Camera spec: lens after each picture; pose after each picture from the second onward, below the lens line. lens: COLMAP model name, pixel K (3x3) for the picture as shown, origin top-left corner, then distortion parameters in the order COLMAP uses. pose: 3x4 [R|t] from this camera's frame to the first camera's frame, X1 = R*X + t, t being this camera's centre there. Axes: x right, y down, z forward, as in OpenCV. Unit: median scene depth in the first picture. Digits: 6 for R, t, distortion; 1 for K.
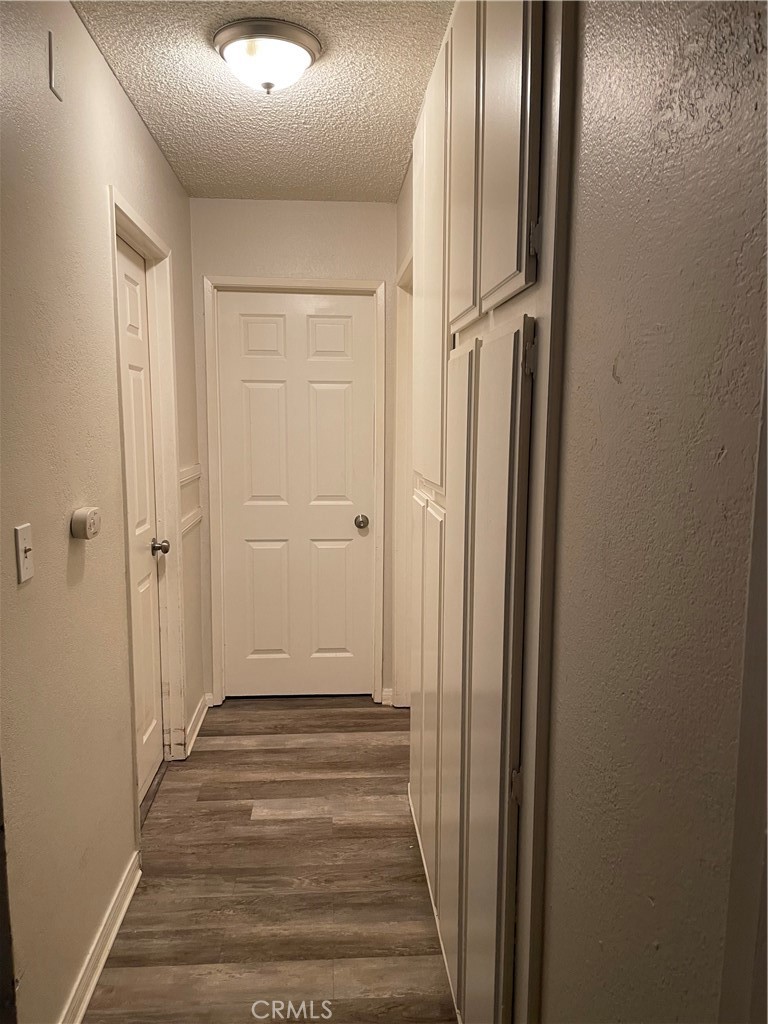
lens RADIAL K [[770.1, 0, 384.6], [0, 770.1, 512.1], [0, 0, 1]] dist [-0.081106, -0.026592]
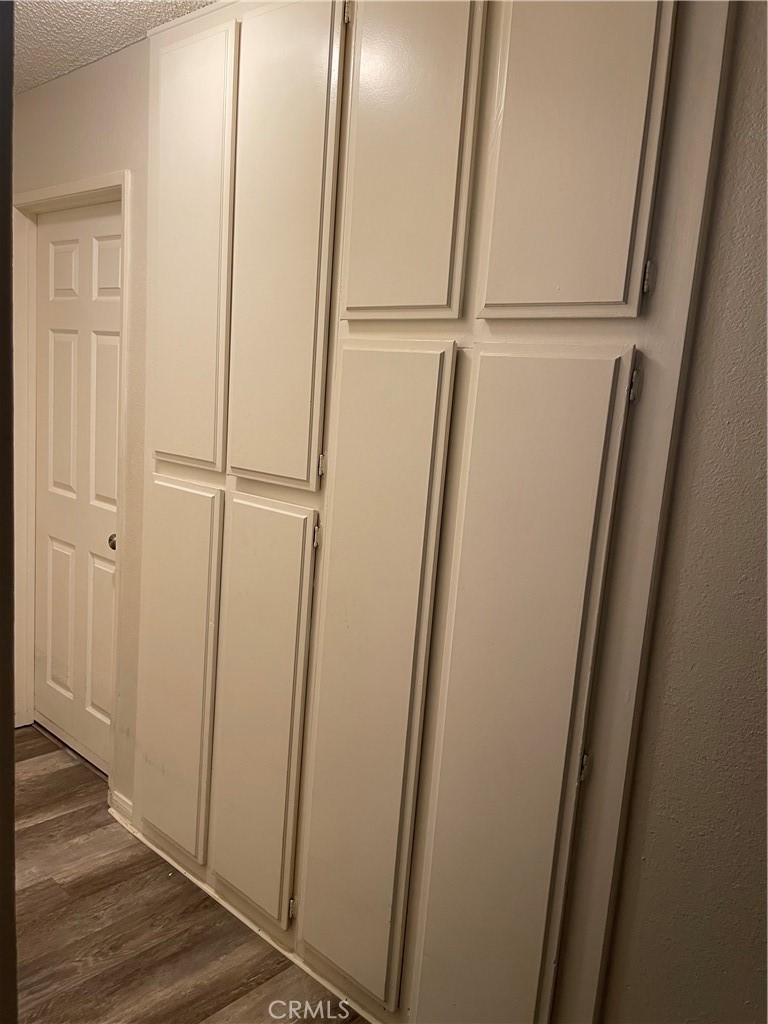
lens RADIAL K [[770.1, 0, 385.7], [0, 770.1, 509.3], [0, 0, 1]] dist [-0.081106, -0.026592]
pose [[0.705612, -0.079421, 0.704134, -0.398020], [0.038383, 0.996524, 0.073937, -0.047620], [-0.707558, -0.025144, 0.706207, 0.217732]]
